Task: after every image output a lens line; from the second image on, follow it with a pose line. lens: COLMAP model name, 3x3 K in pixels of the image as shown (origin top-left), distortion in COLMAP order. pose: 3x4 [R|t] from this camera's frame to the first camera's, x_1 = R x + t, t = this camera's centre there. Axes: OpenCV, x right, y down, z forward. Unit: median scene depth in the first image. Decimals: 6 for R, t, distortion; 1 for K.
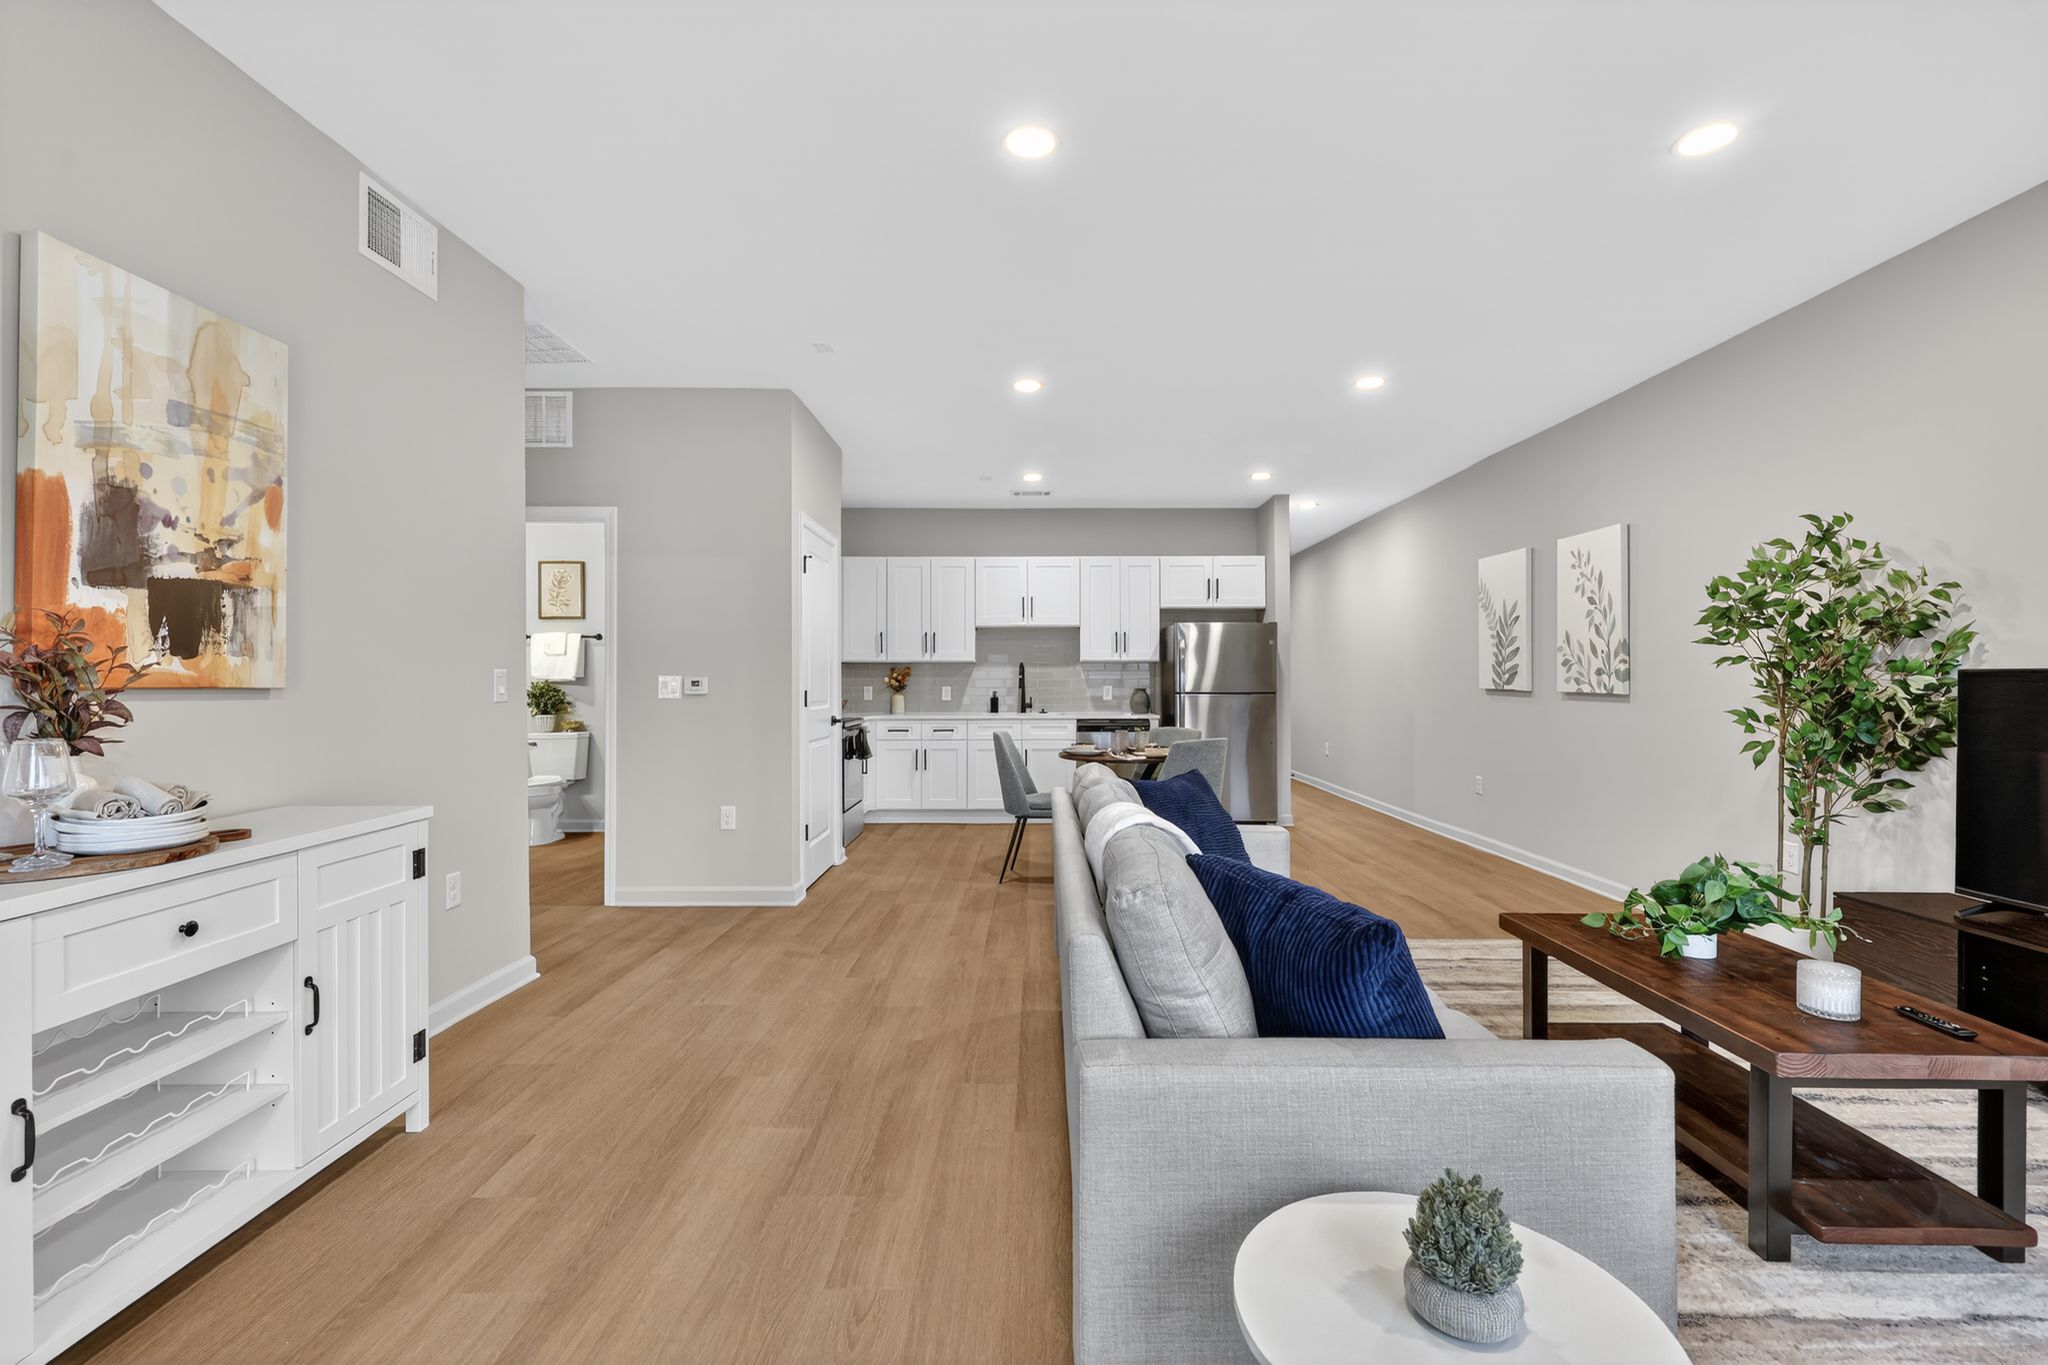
lens RADIAL K [[906.2, 0, 1024.0], [0, 906.2, 682.5], [0, 0, 1]] dist [0.001256, -0.000220]
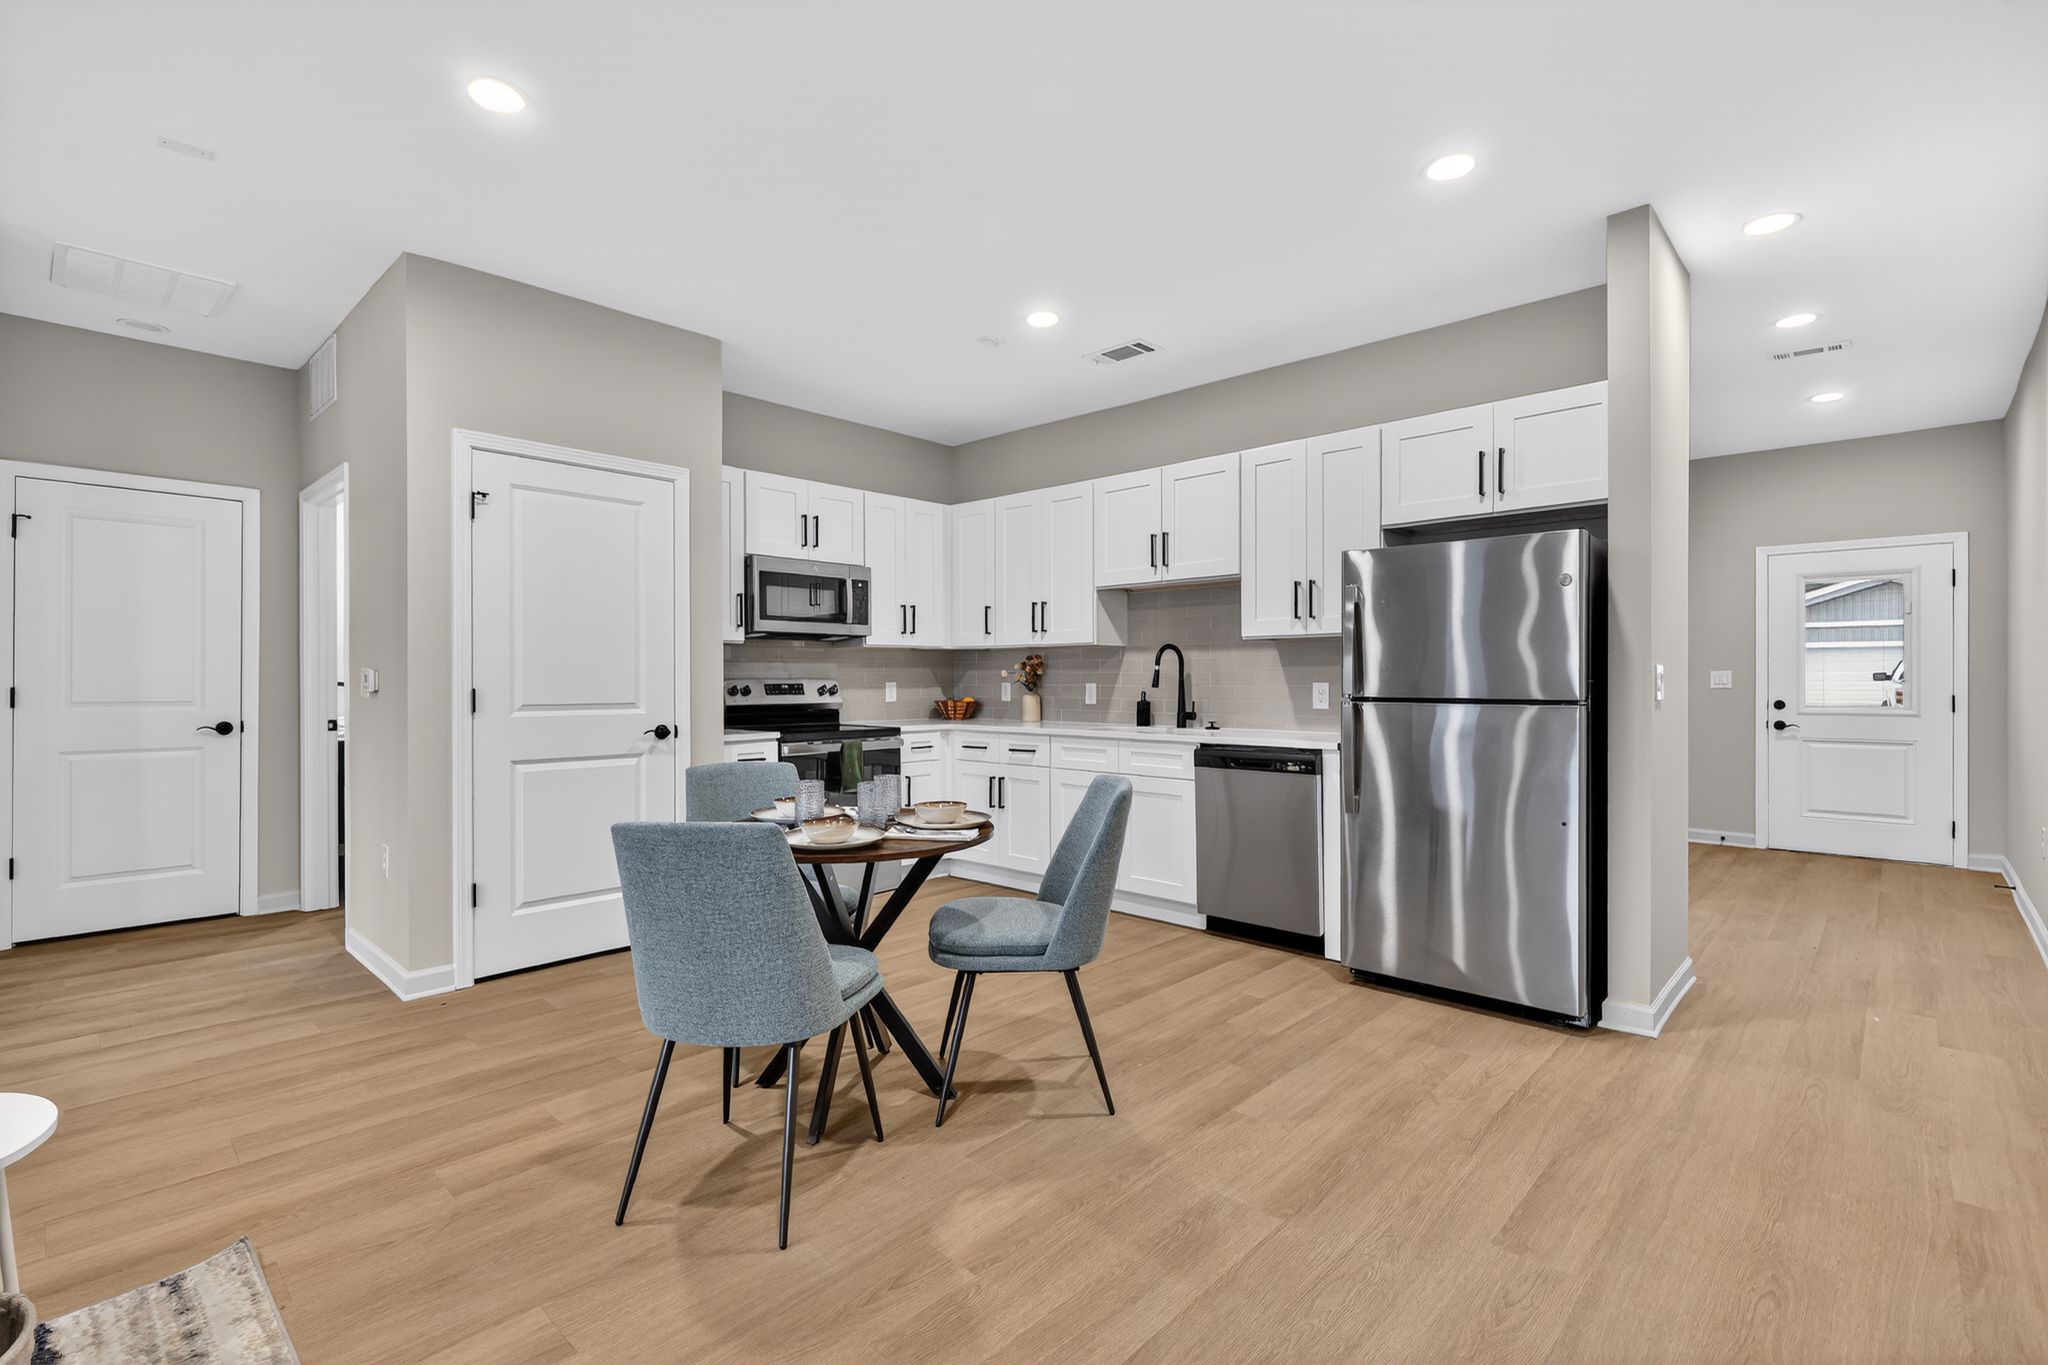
lens RADIAL K [[939.2, 0, 1024.0], [0, 939.2, 682.5], [0, 0, 1]] dist [-0.002495, -0.000255]
pose [[0.732954, 0.003282, -0.680270, 0.641543], [-0.000134, 0.999989, 0.004680, 0.001593], [0.680278, -0.003340, 0.732946, 0.877977]]
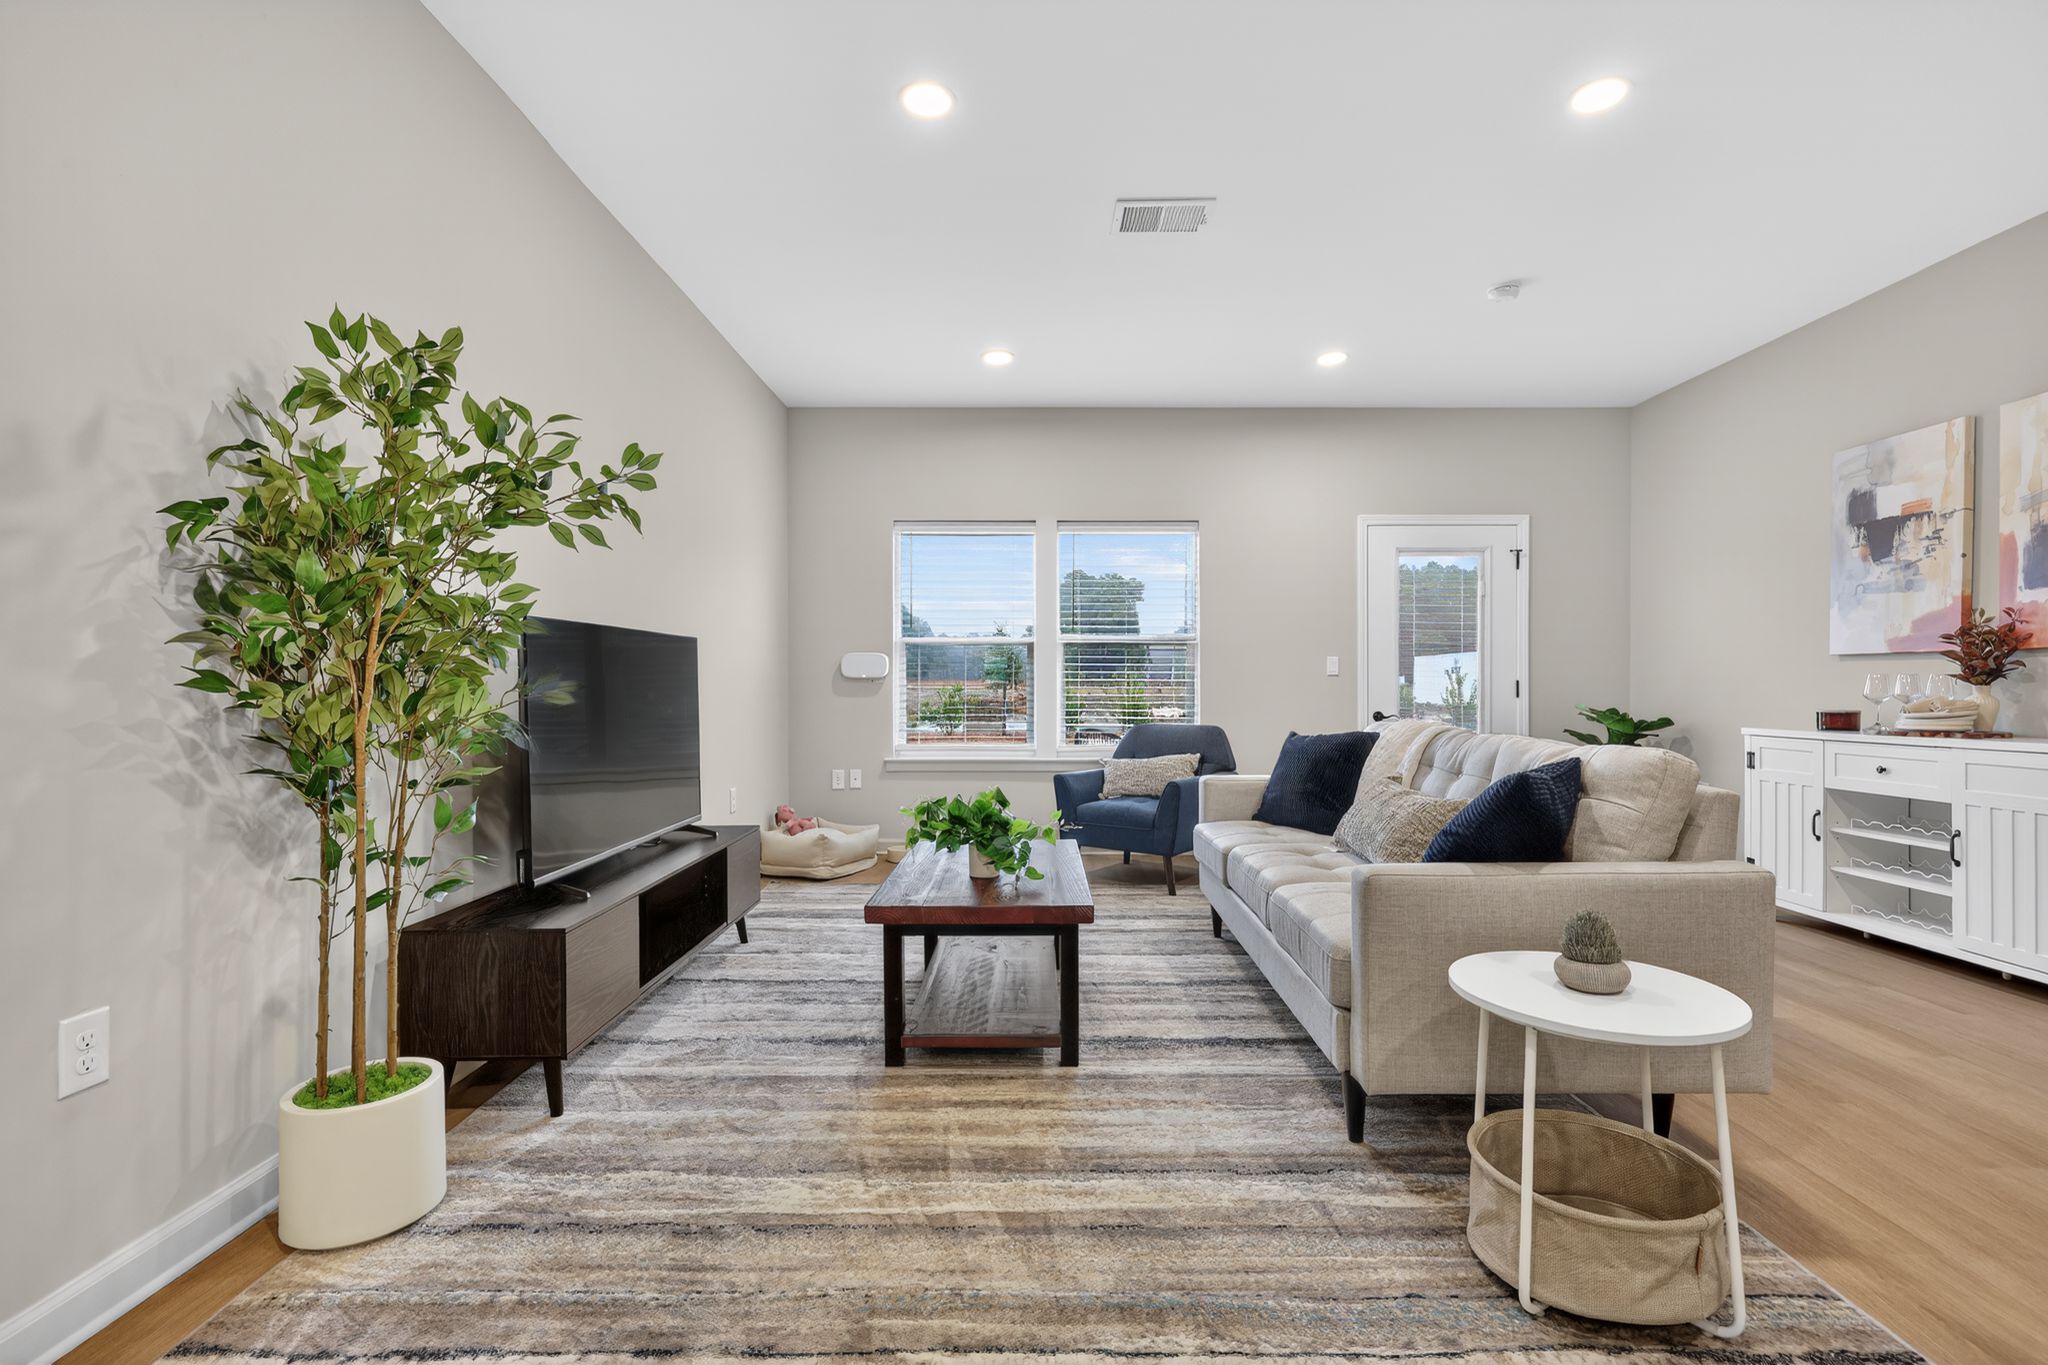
lens RADIAL K [[906.2, 0, 1024.0], [0, 906.2, 682.5], [0, 0, 1]] dist [0.001256, -0.000220]
pose [[-0.999718, -0.002696, -0.023582, 0.412362], [-0.002623, 0.999992, -0.003148, 0.036734], [0.023591, -0.003086, -0.999717, 1.195768]]
